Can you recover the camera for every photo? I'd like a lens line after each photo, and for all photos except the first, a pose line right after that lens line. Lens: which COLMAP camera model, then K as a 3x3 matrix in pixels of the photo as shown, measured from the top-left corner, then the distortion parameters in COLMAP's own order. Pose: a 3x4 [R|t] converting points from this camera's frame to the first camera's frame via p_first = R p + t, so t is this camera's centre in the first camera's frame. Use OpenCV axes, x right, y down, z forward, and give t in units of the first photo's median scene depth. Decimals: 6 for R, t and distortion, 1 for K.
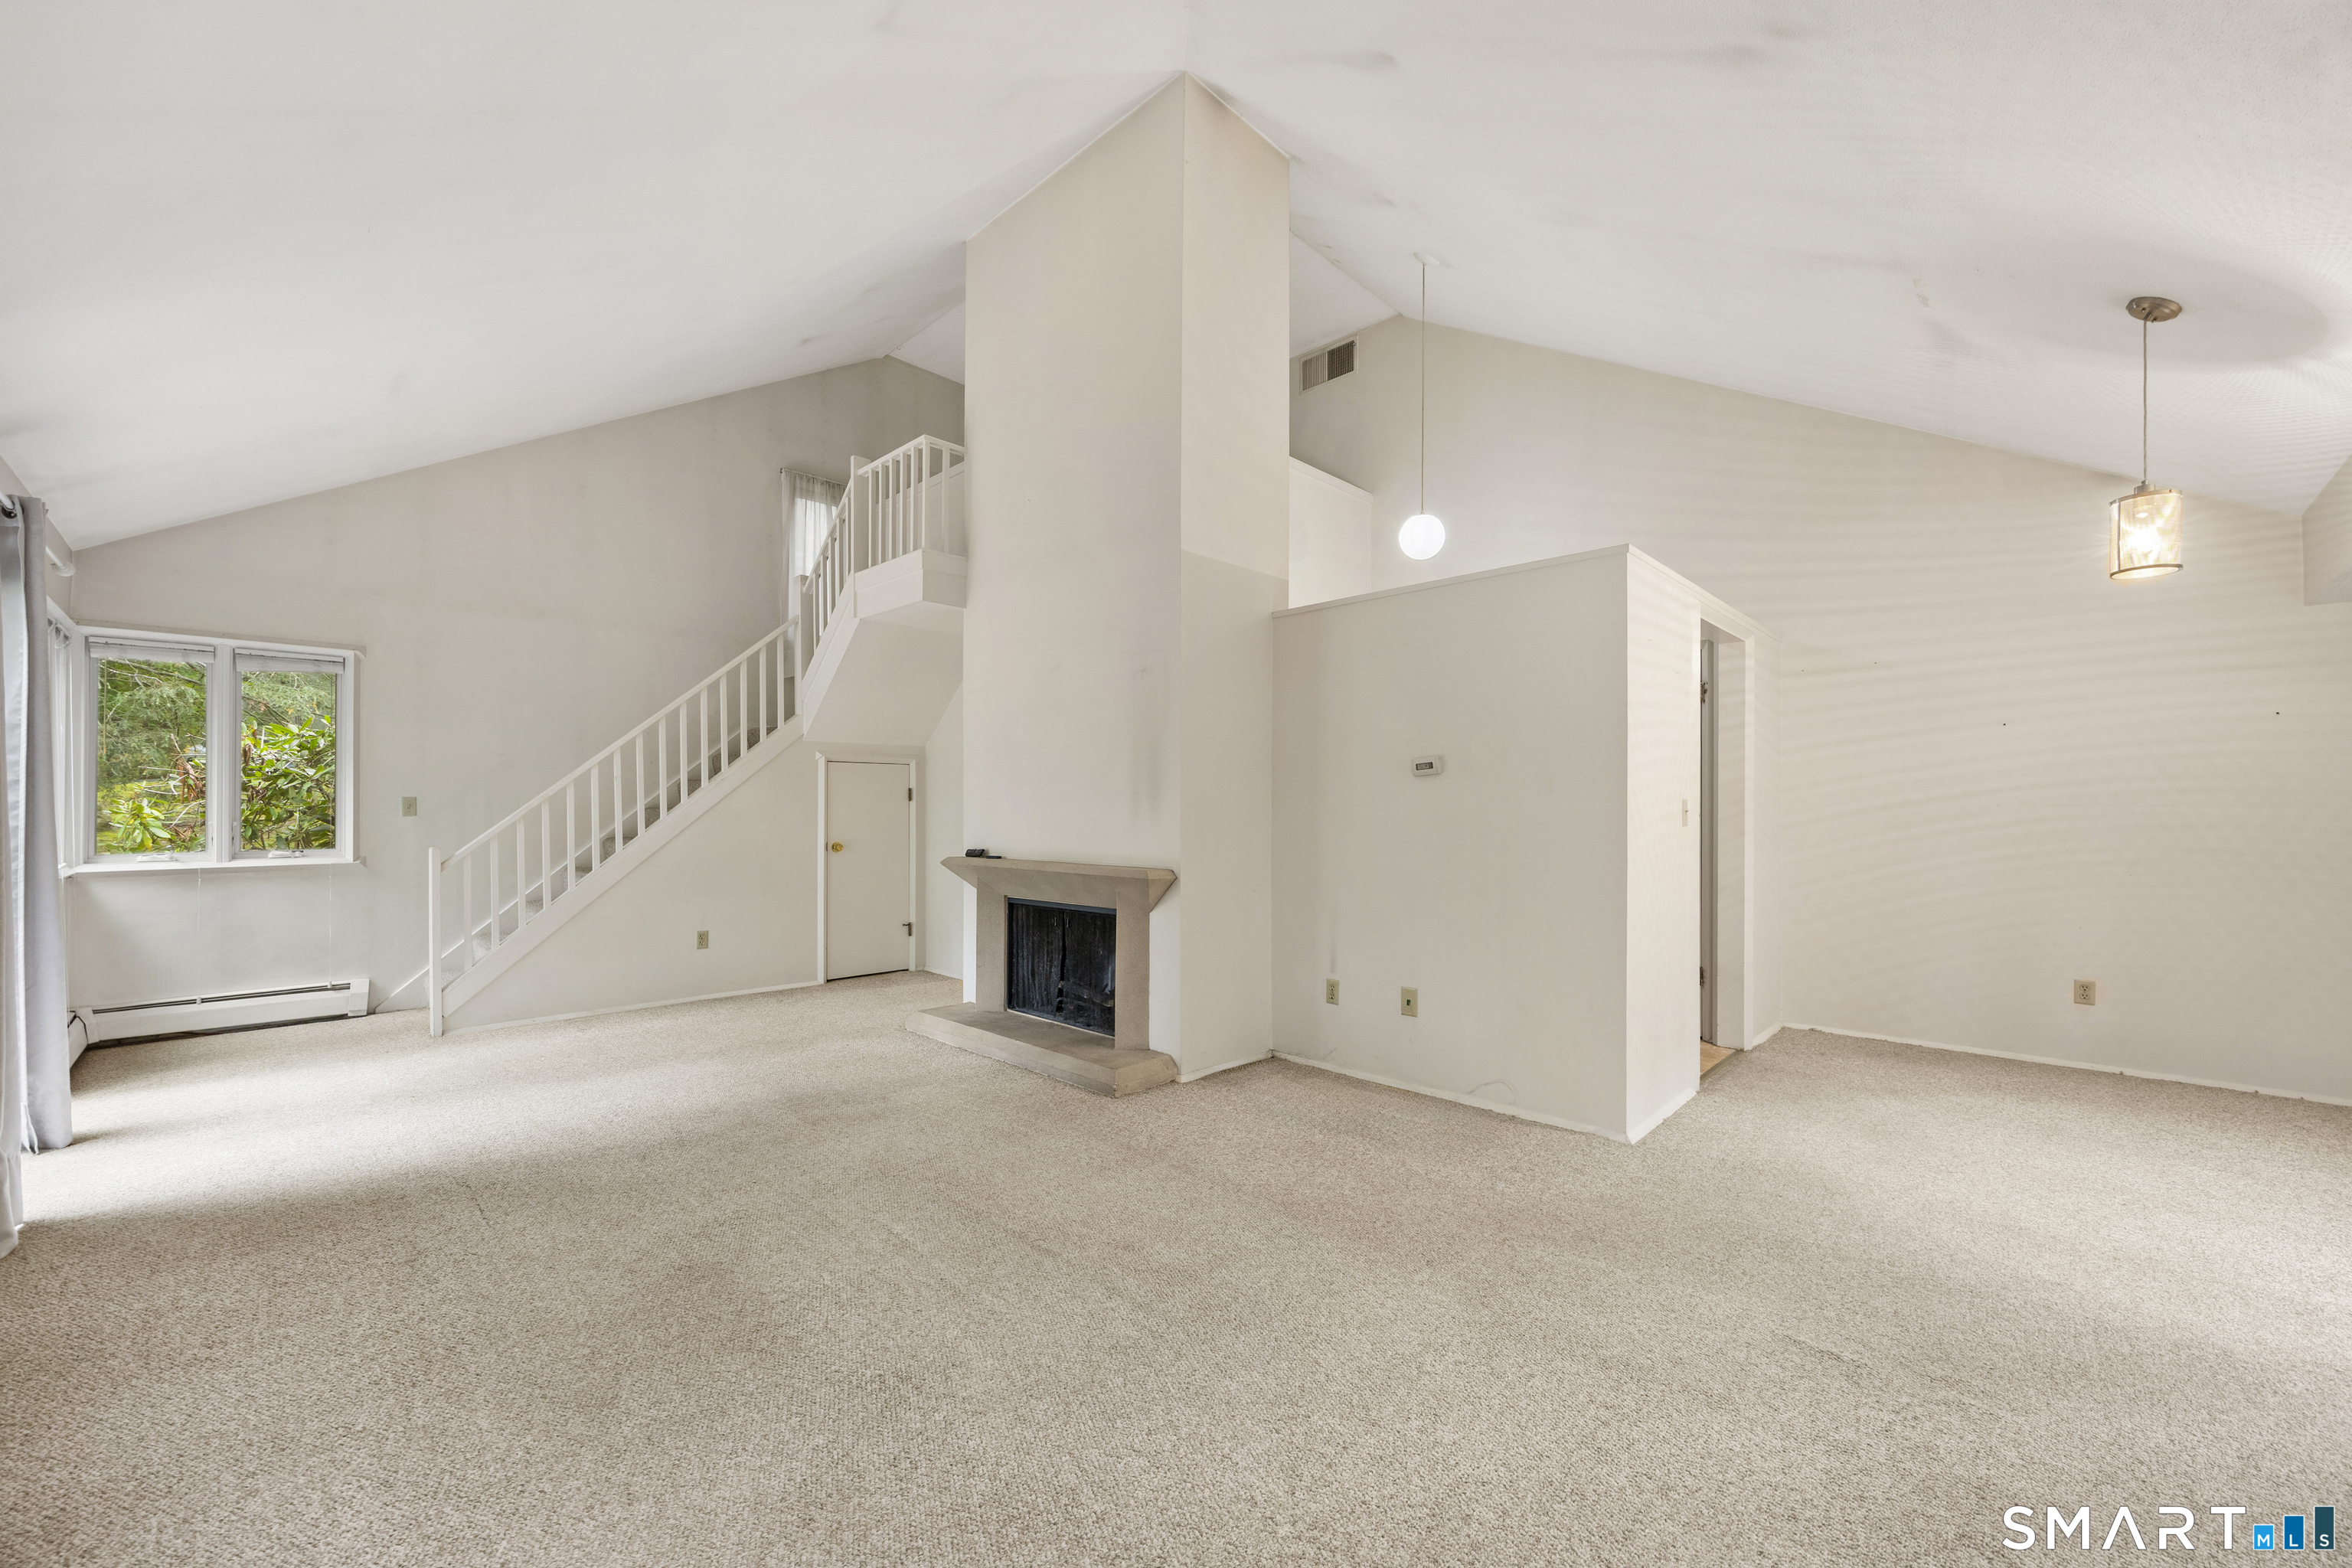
lens RADIAL K [[916.2, 0, 1178.8], [0, 916.2, 801.6], [0, 0, 1]] dist [0.007588, -0.000331]
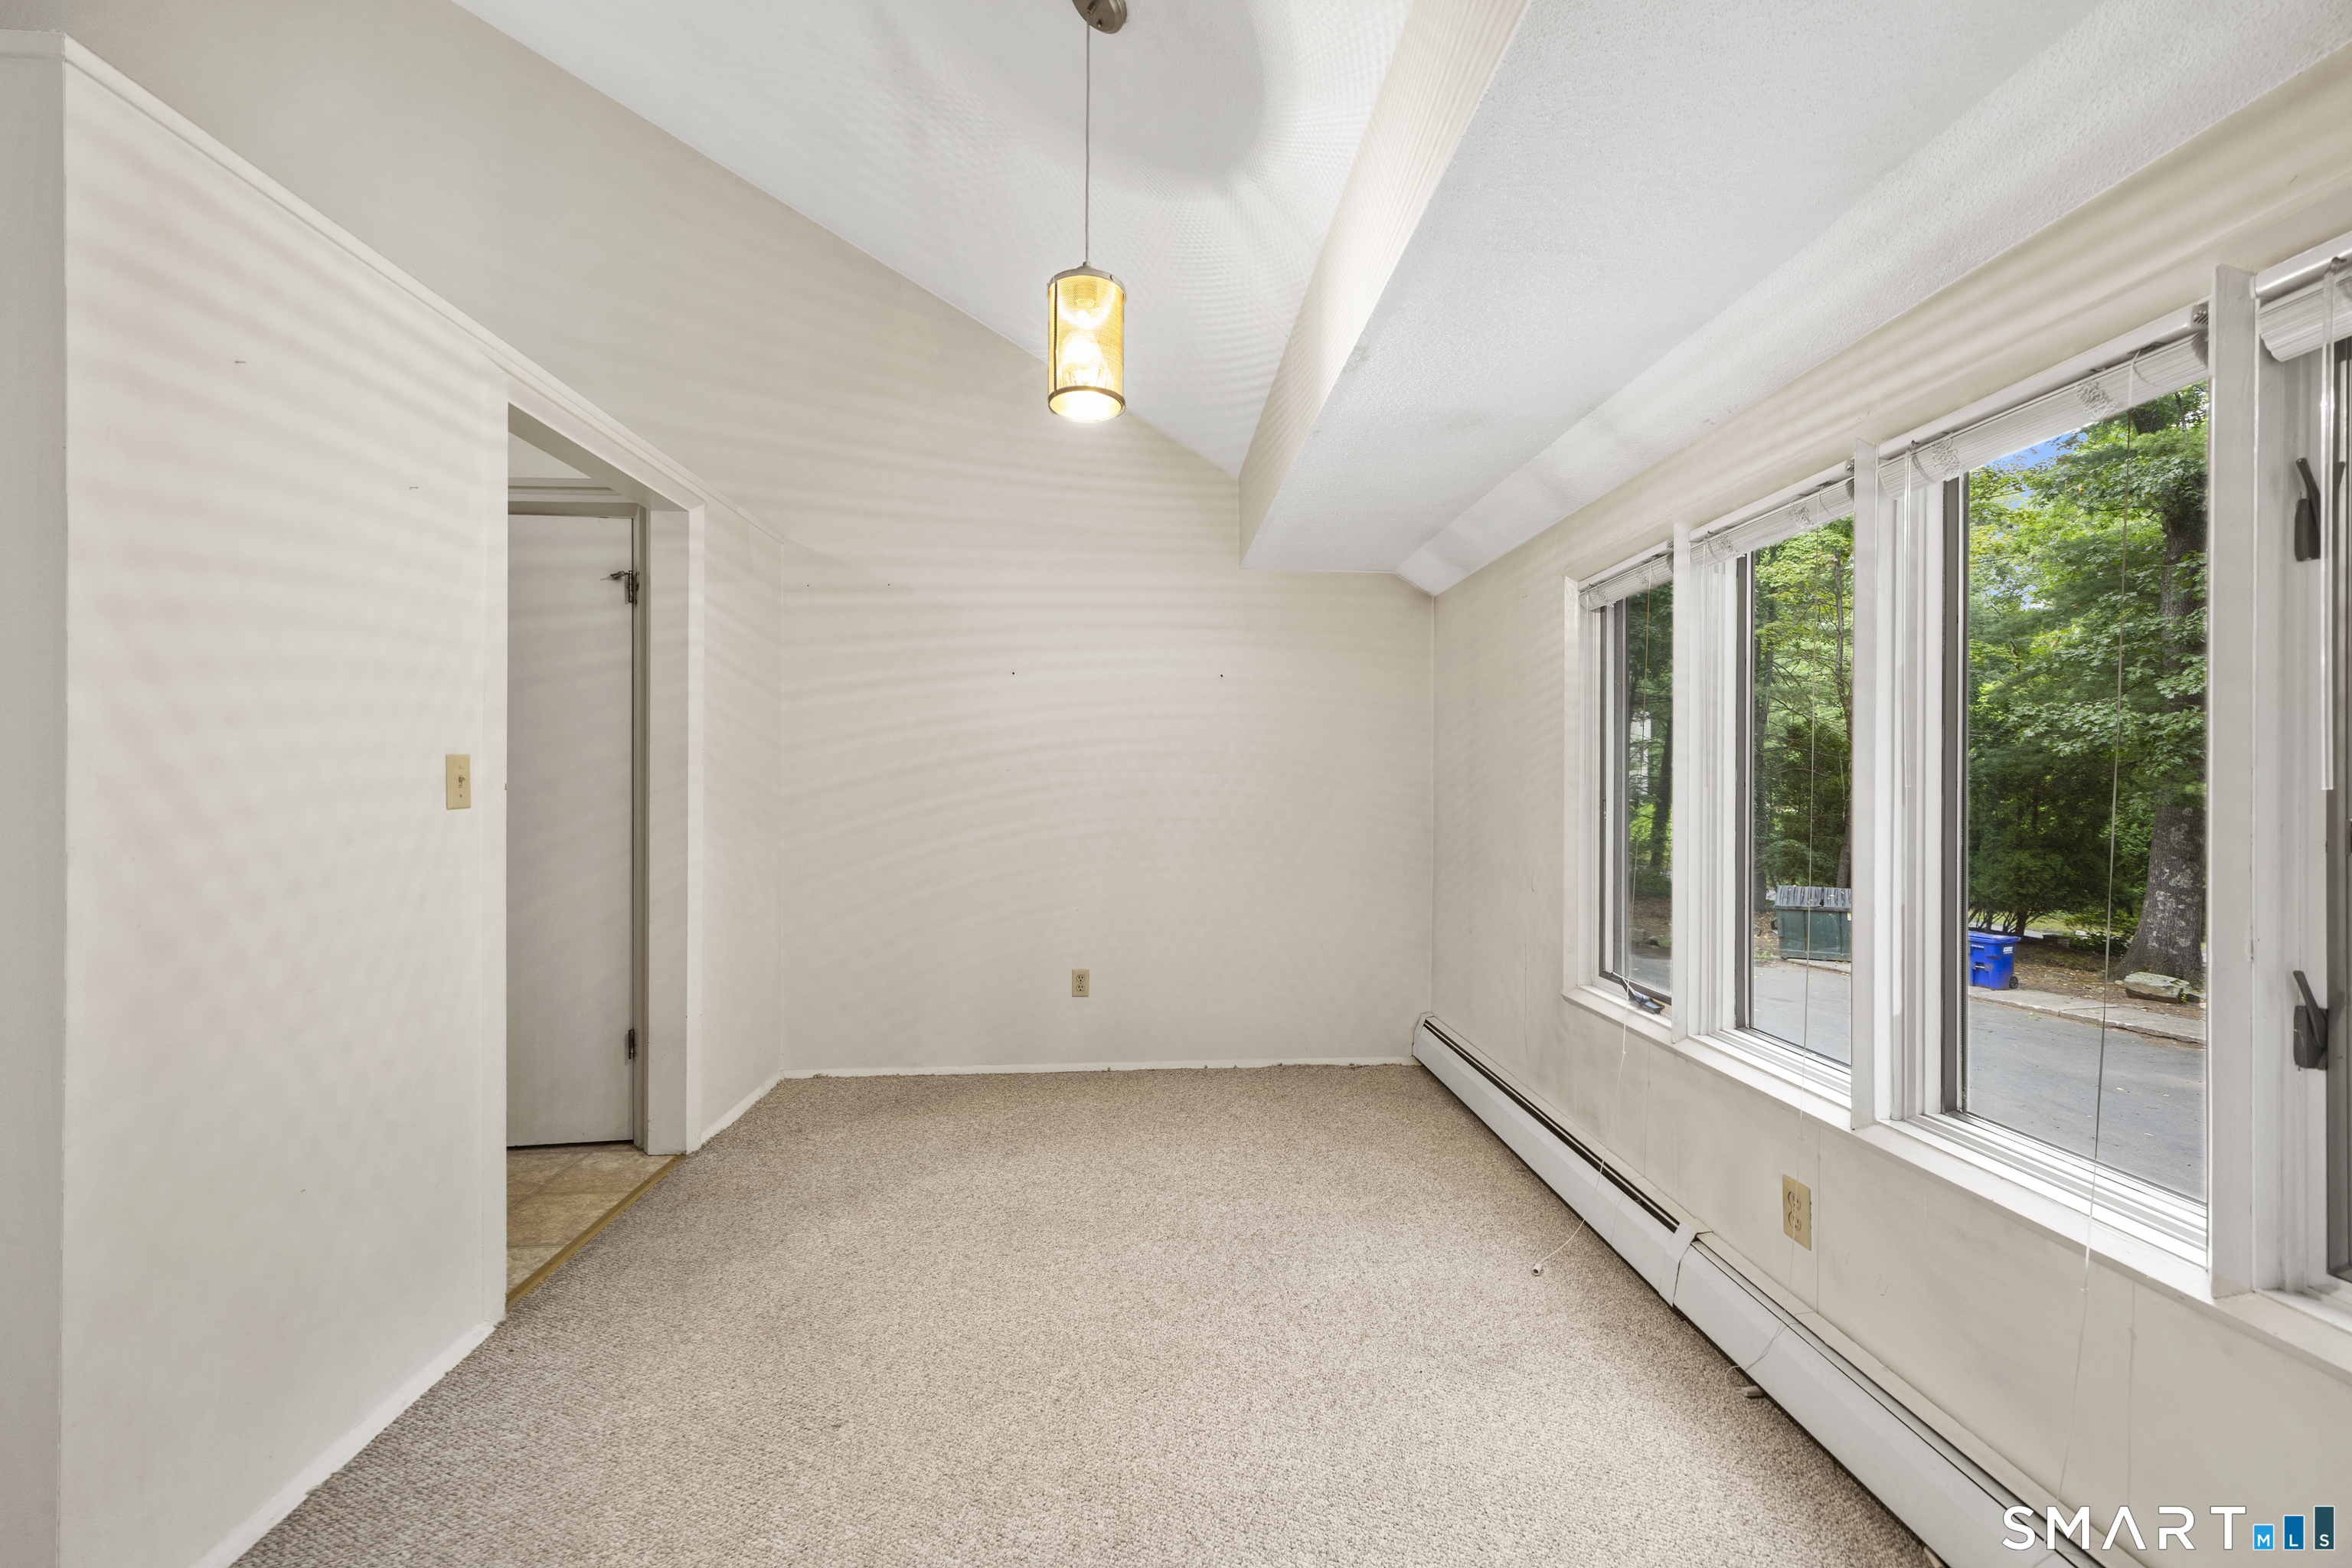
lens RADIAL K [[897.7, 0, 1176.0], [0, 897.7, 784.0], [0, 0, 1]] dist [0.000487, 0.000022]
pose [[0.685707, -0.009930, 0.727810, 0.416293], [-0.003943, 0.999842, 0.017357, 0.002050], [-0.727867, -0.014772, 0.685559, 0.345277]]
